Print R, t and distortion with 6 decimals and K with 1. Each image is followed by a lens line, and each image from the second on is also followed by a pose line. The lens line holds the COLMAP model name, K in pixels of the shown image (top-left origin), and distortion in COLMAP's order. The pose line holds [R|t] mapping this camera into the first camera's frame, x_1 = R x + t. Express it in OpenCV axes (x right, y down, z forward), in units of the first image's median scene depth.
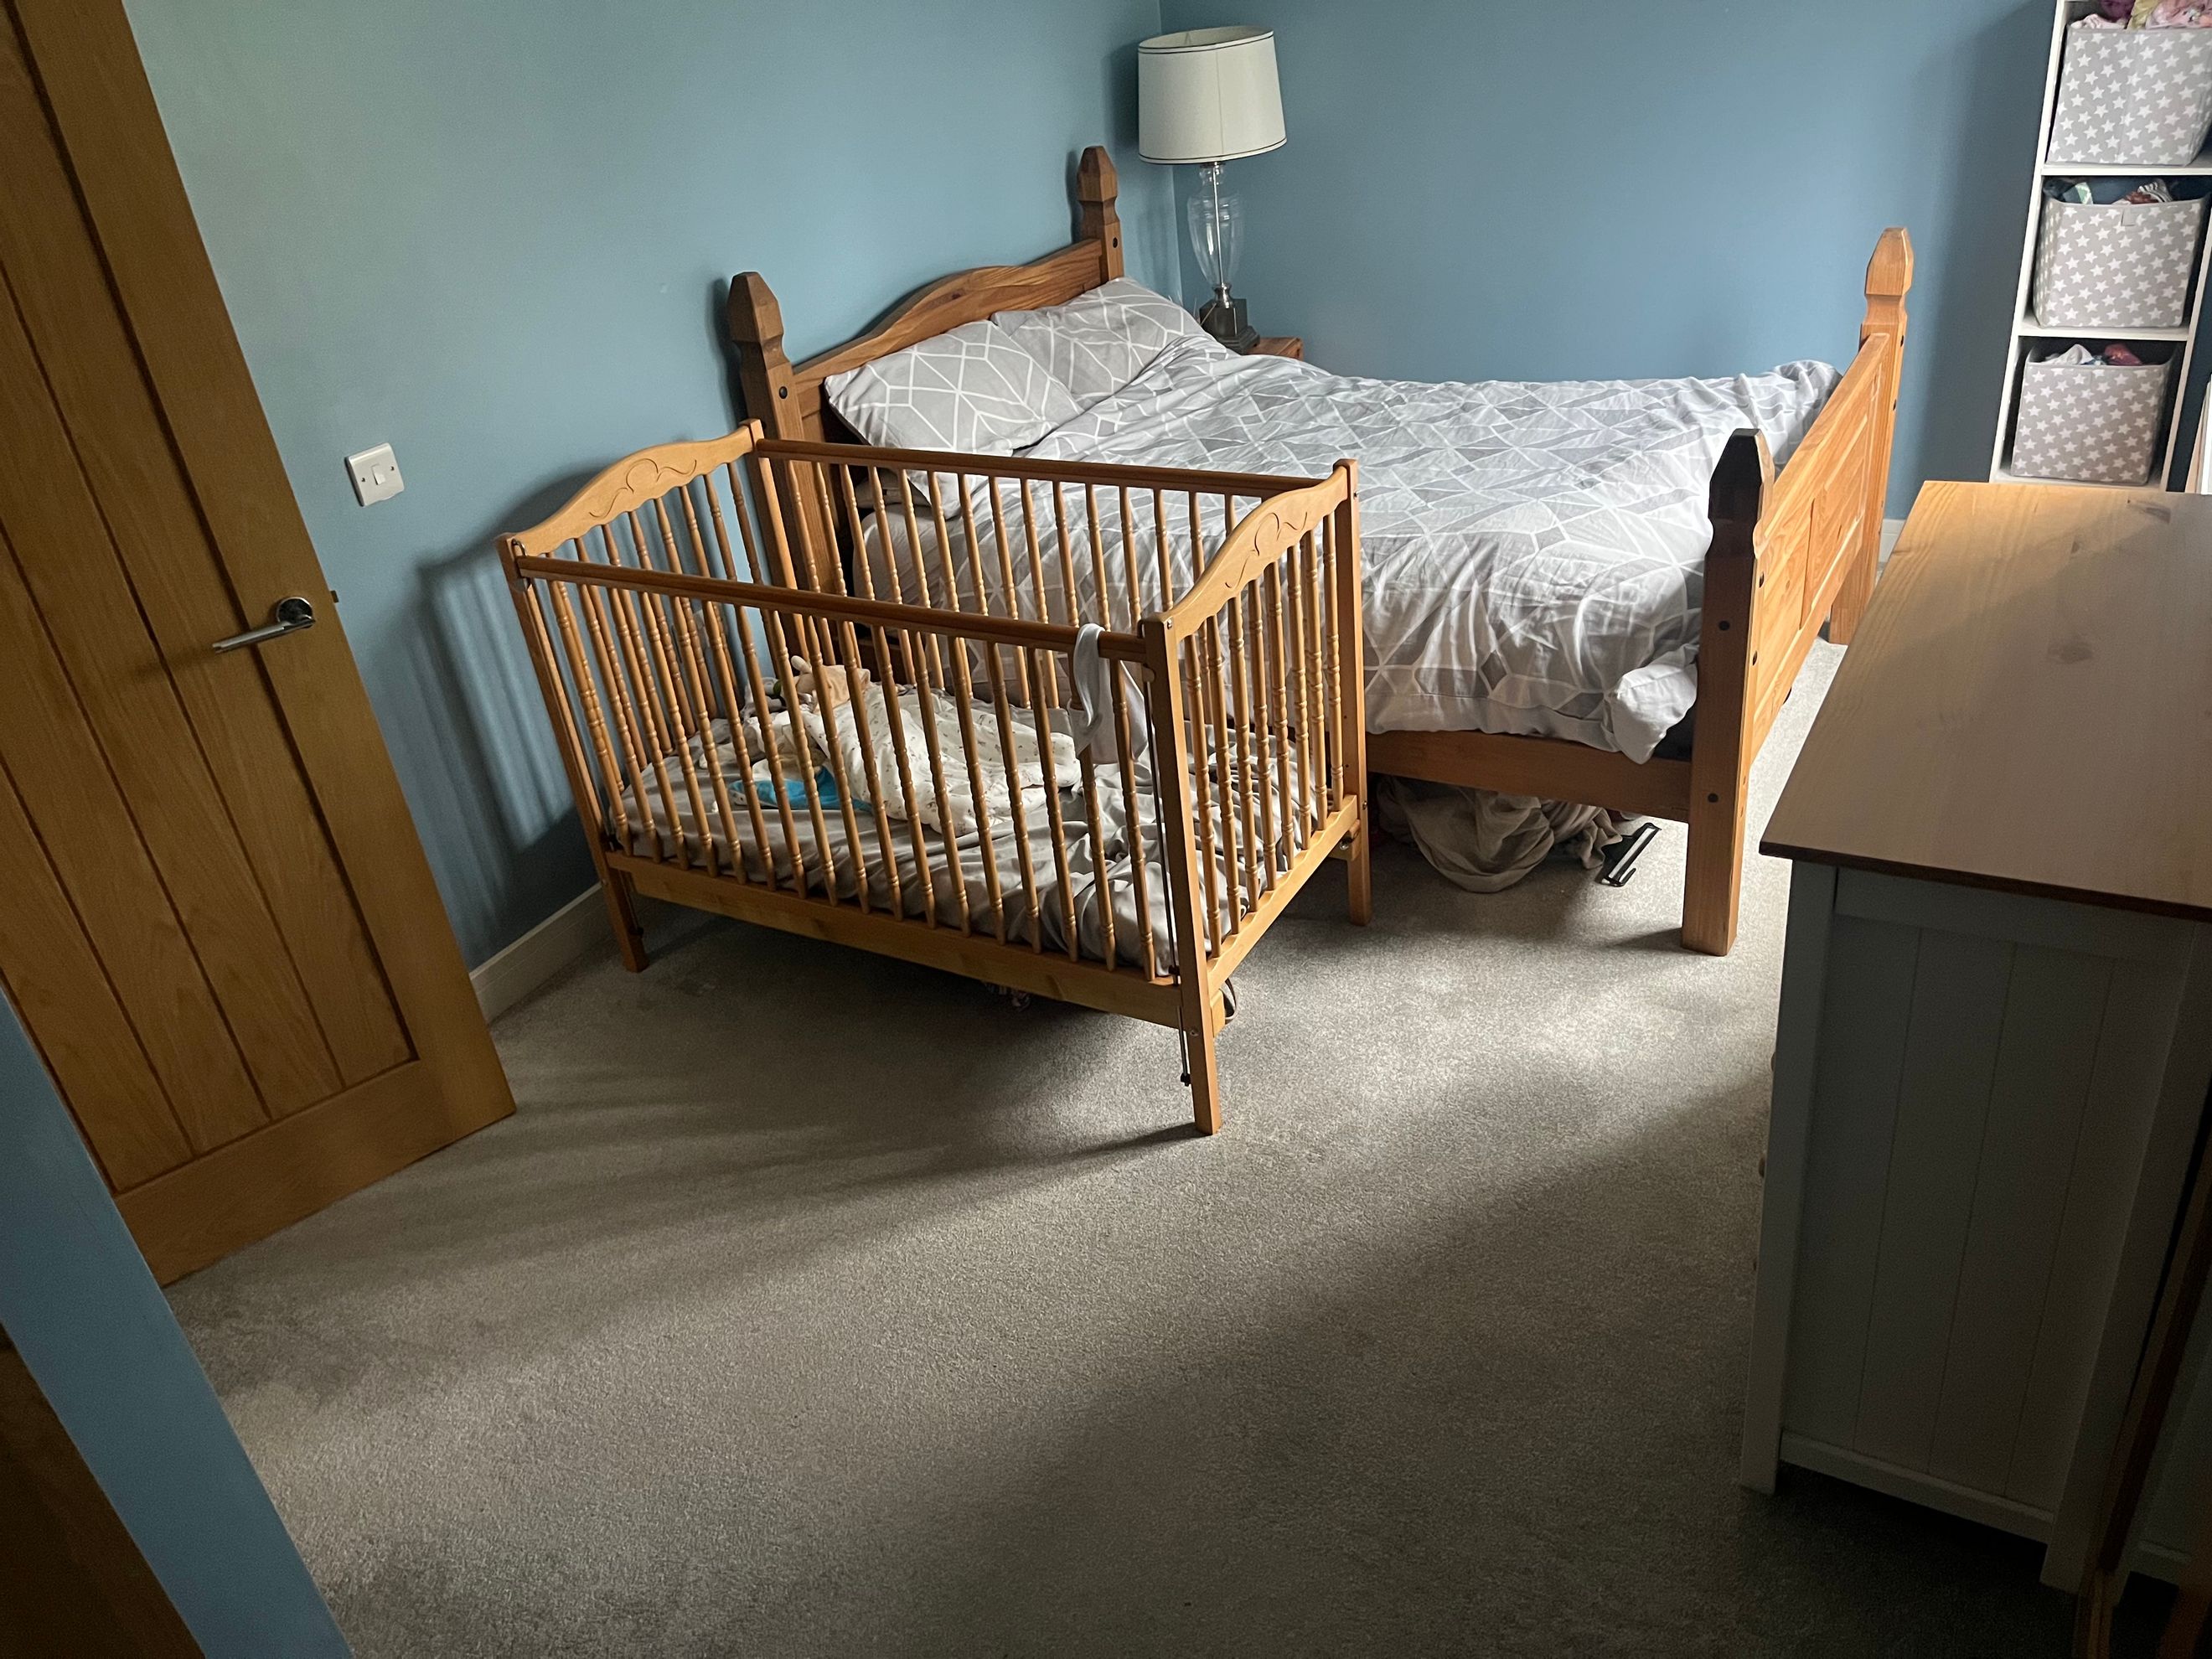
lens RADIAL K [[1711.6, 0, 1106.0], [0, 1711.6, 829.5], [0, 0, 1]] dist [0.068472, -0.077252]
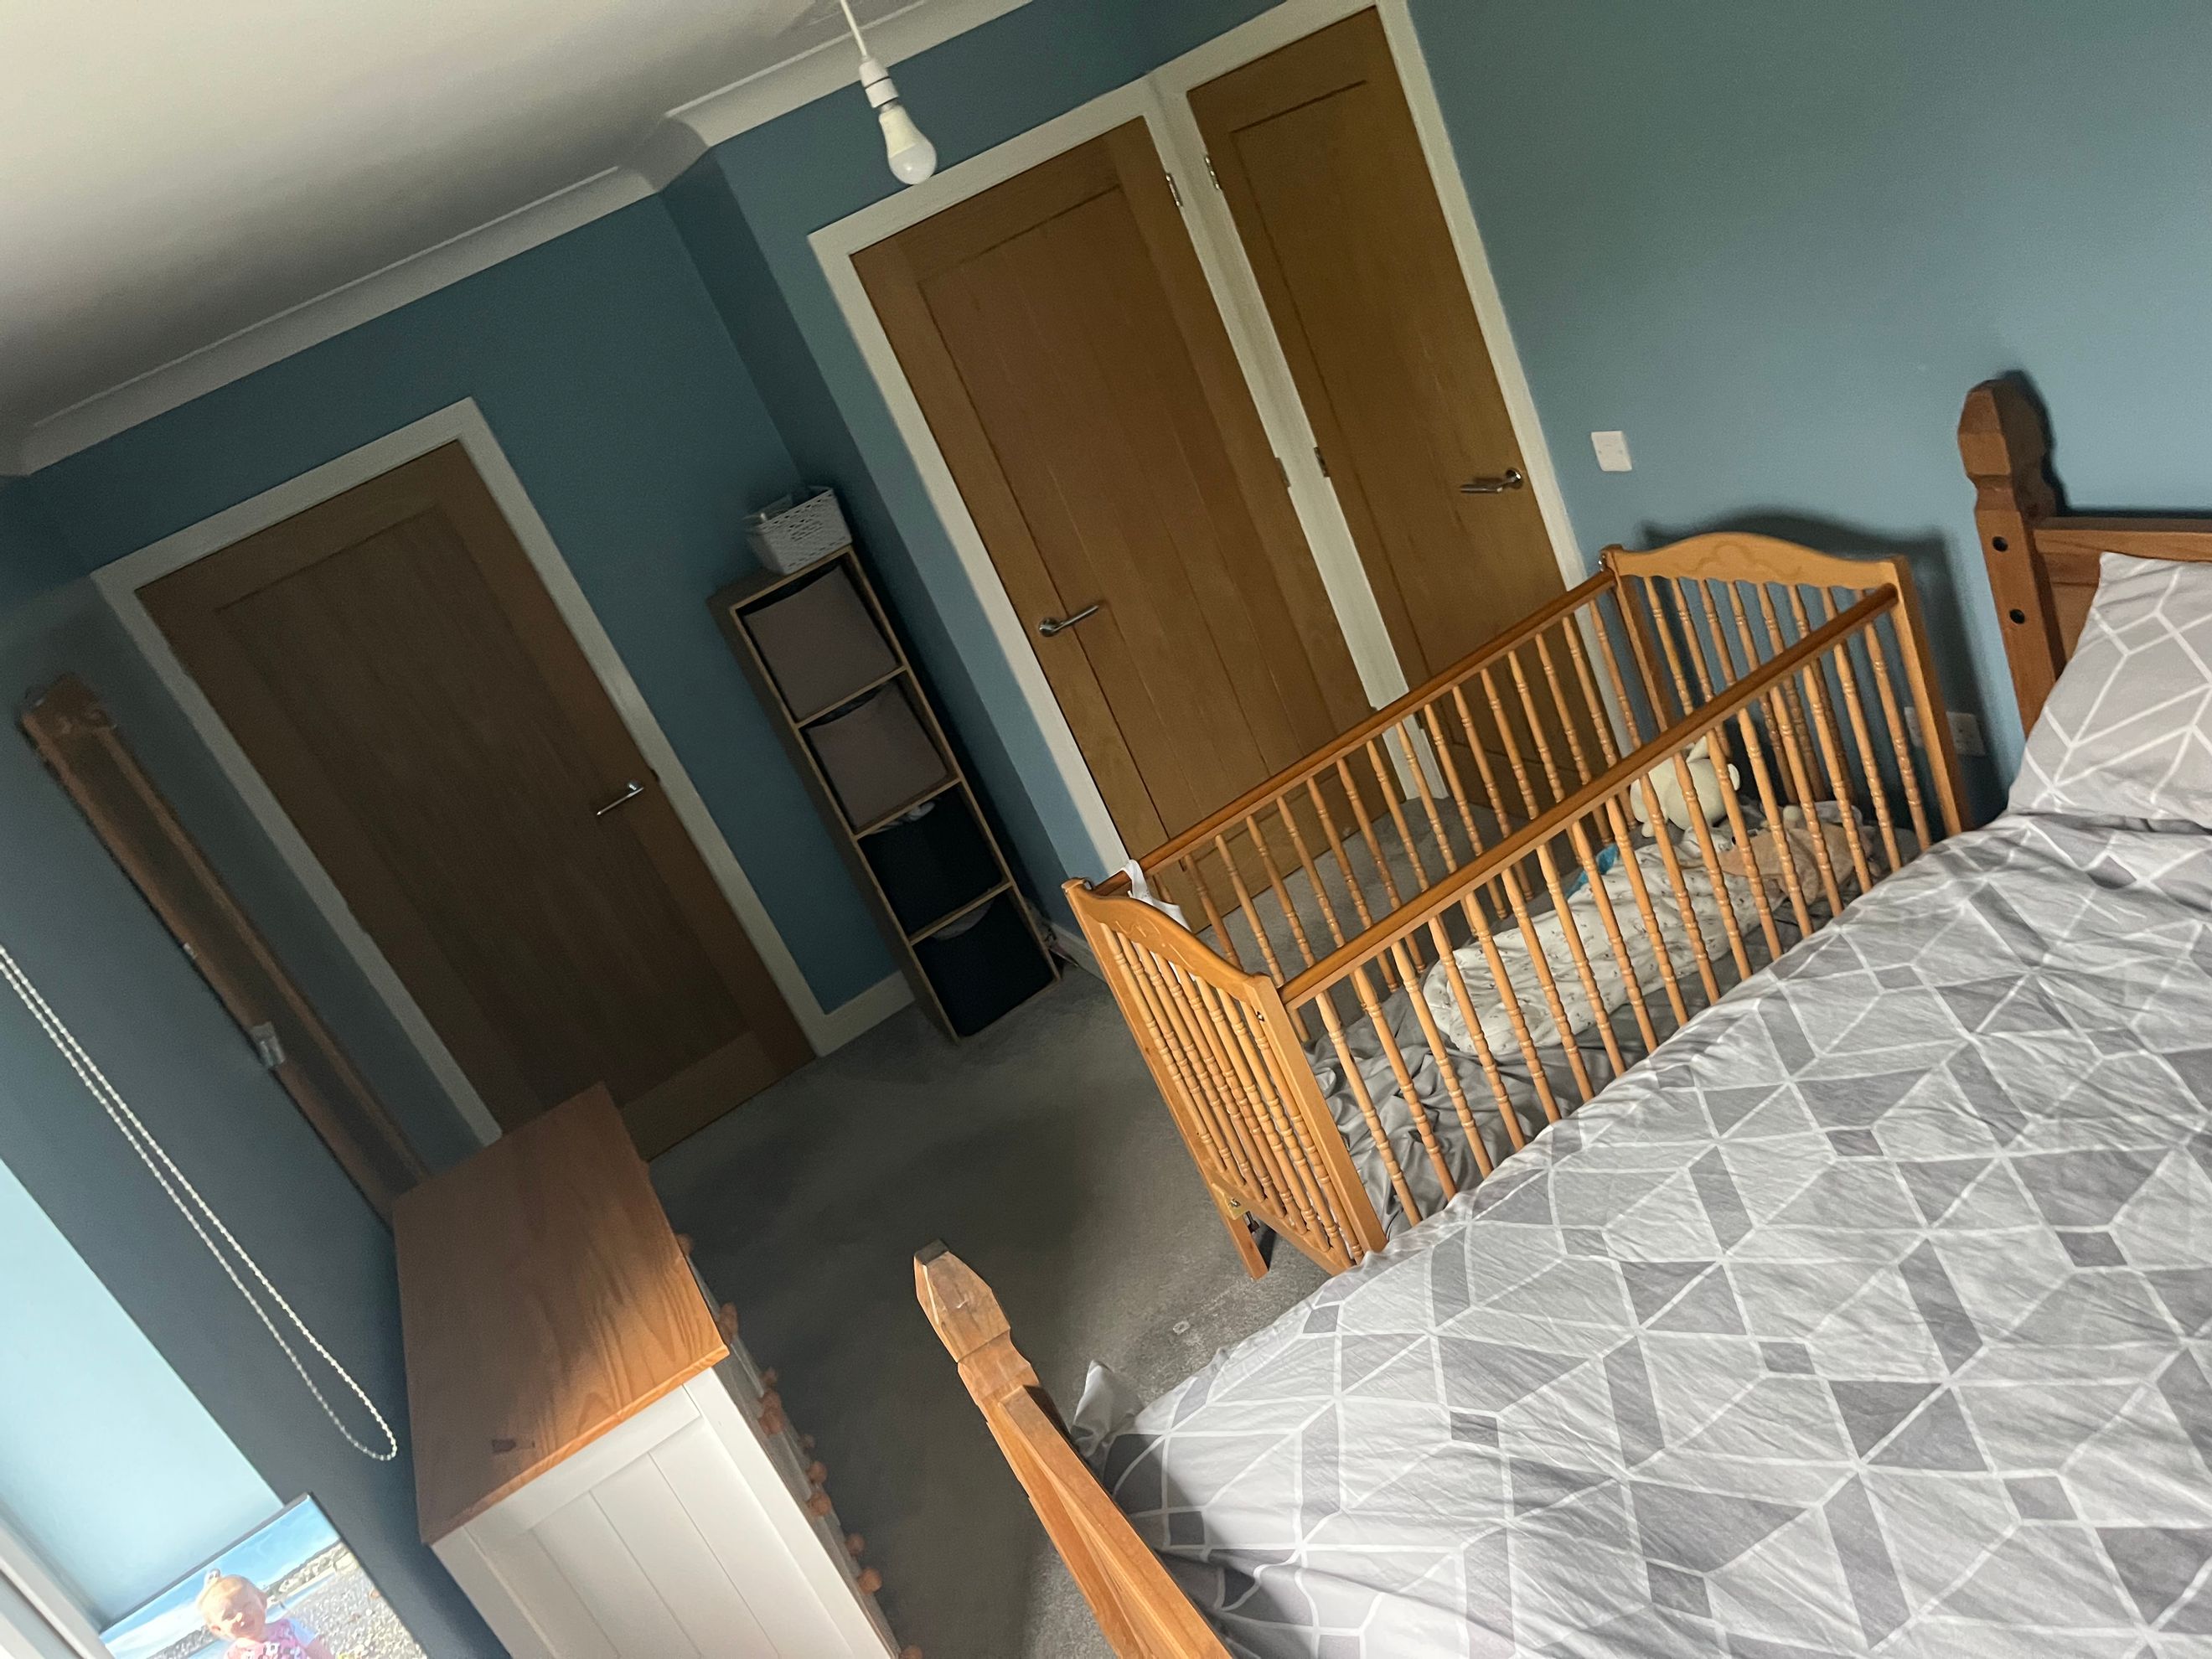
lens RADIAL K [[1671.7, 0, 1106.0], [0, 1671.7, 829.5], [0, 0, 1]] dist [0.078290, -0.122136]
pose [[-0.474254, 0.610698, -0.634138, 0.503060], [0.008055, 0.723273, 0.690515, -0.640232], [0.880351, 0.322372, -0.347935, 0.920275]]
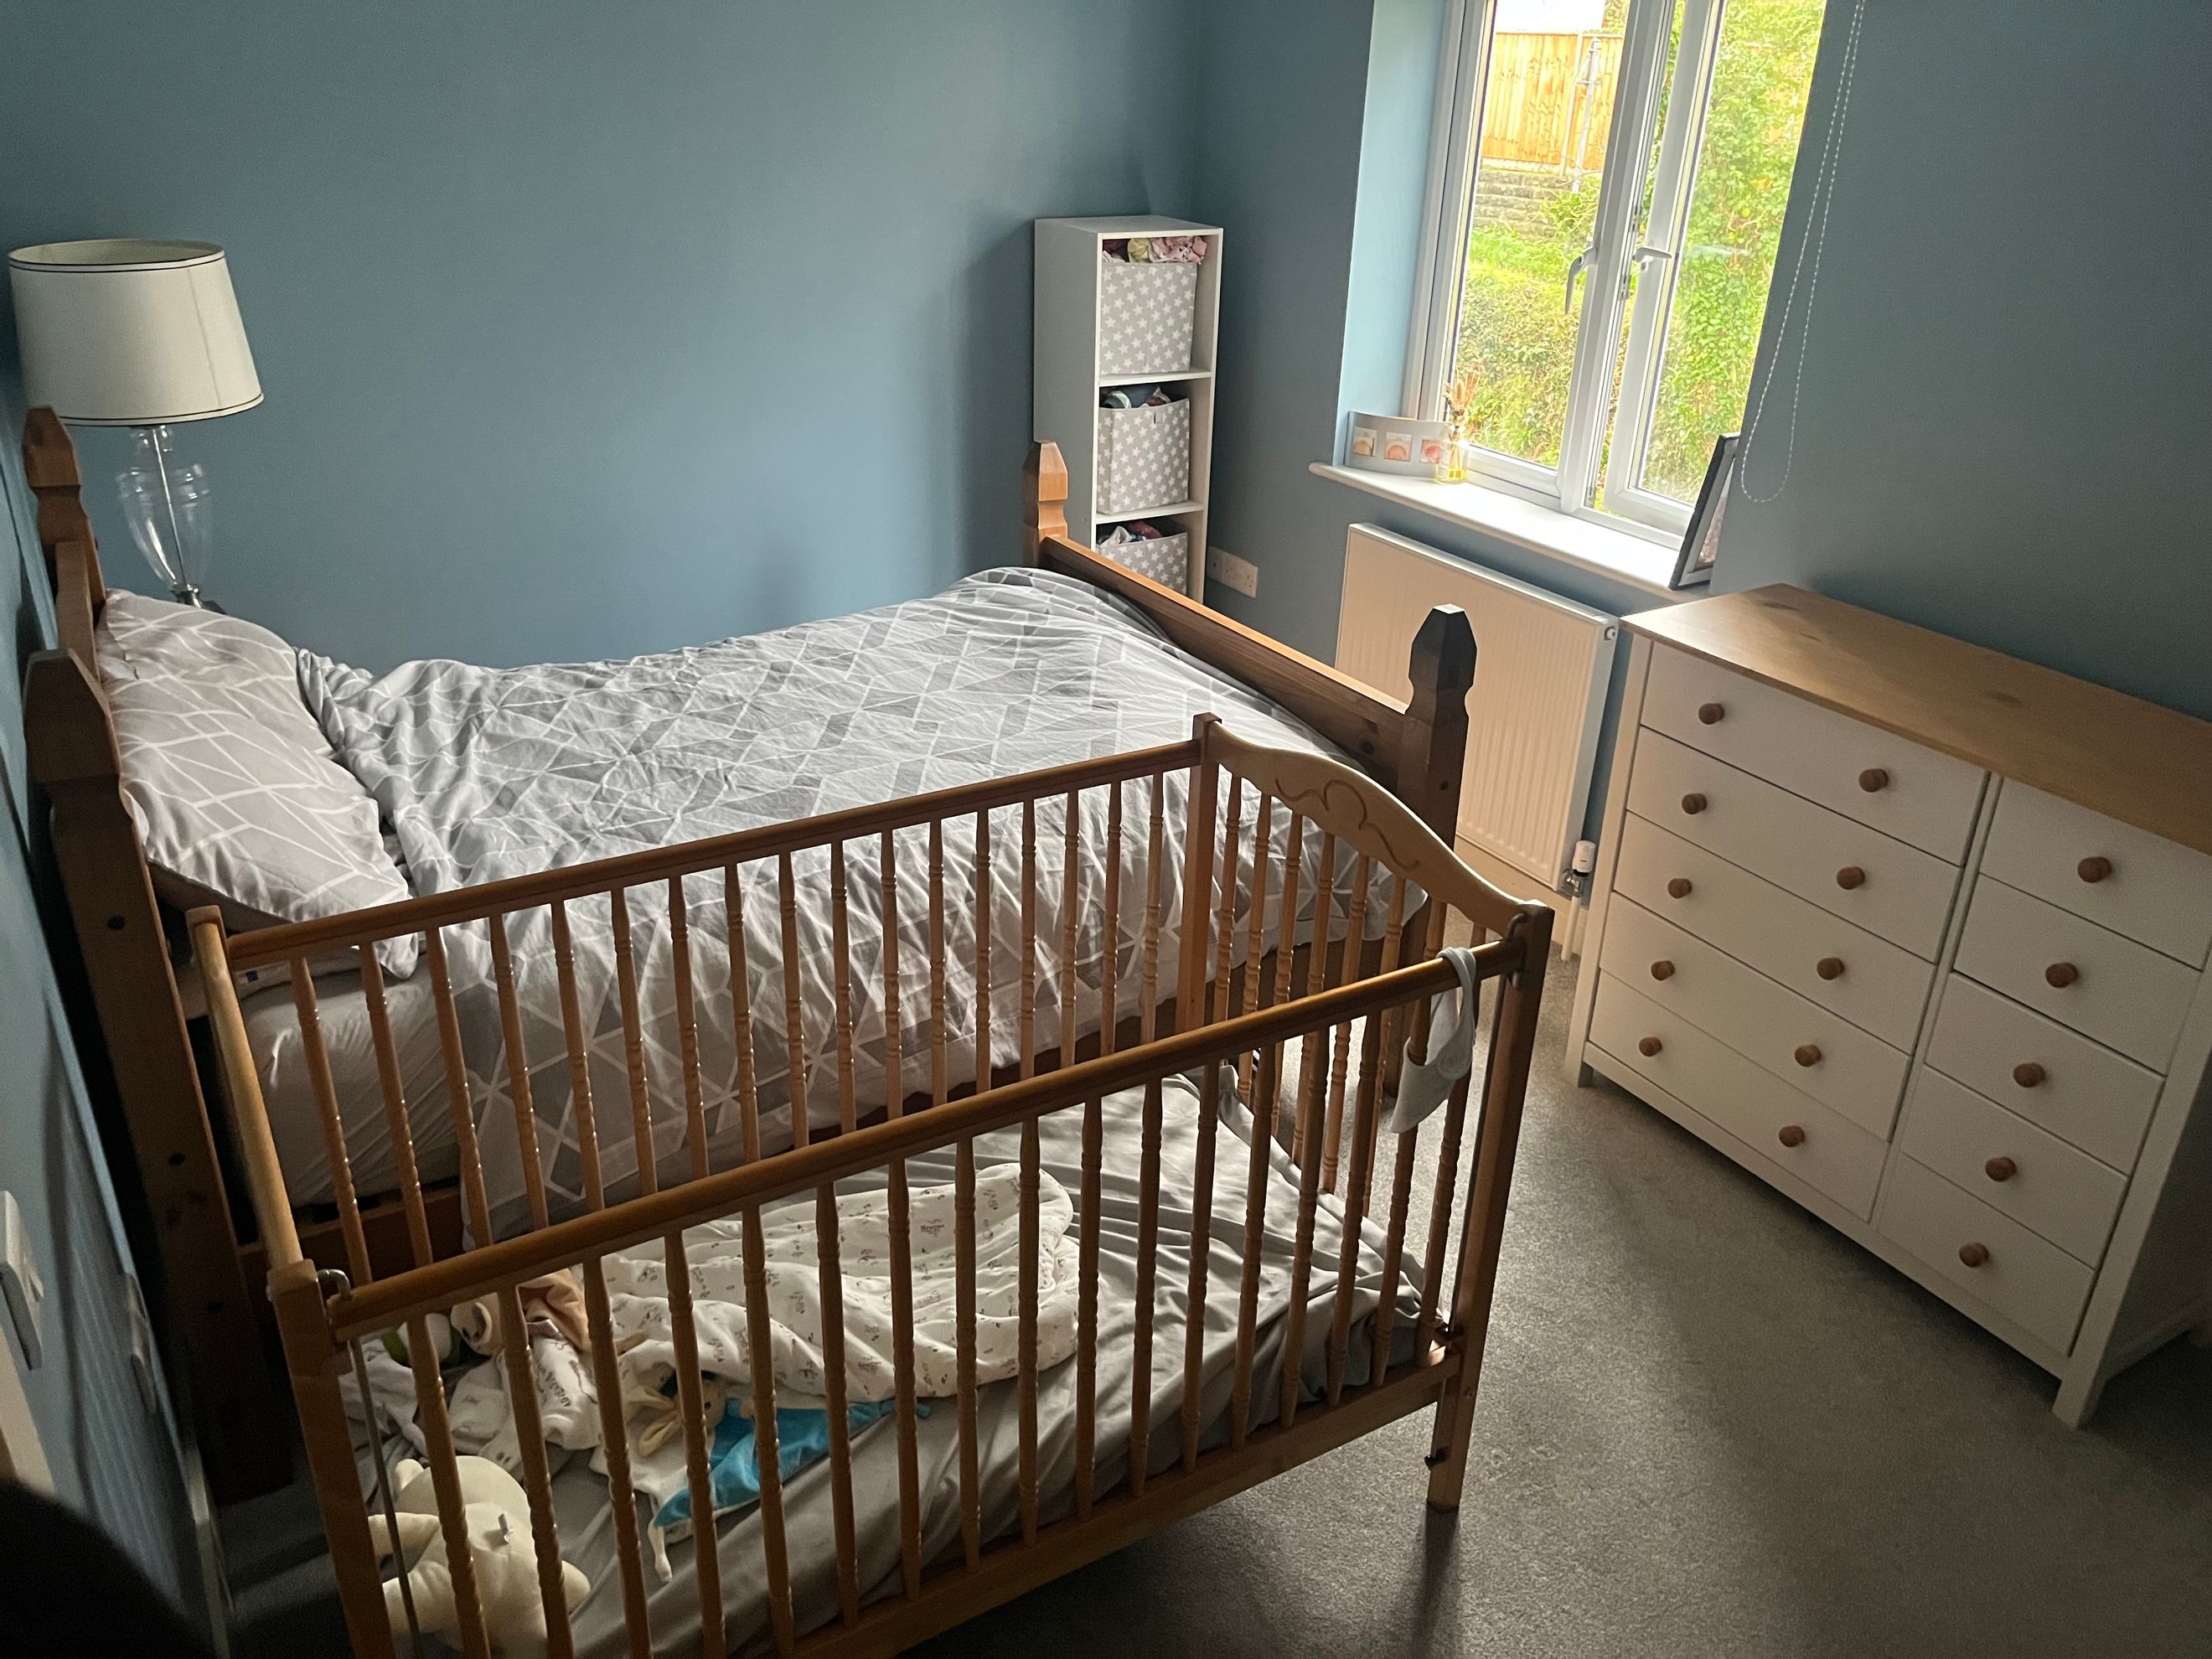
lens RADIAL K [[1671.7, 0, 1106.0], [0, 1671.7, 829.5], [0, 0, 1]] dist [0.078290, -0.122136]
pose [[0.499928, -0.259650, 0.826229, -0.450364], [0.360616, 0.929775, 0.073991, -0.184673], [-0.787419, 0.260961, 0.558454, 0.452538]]
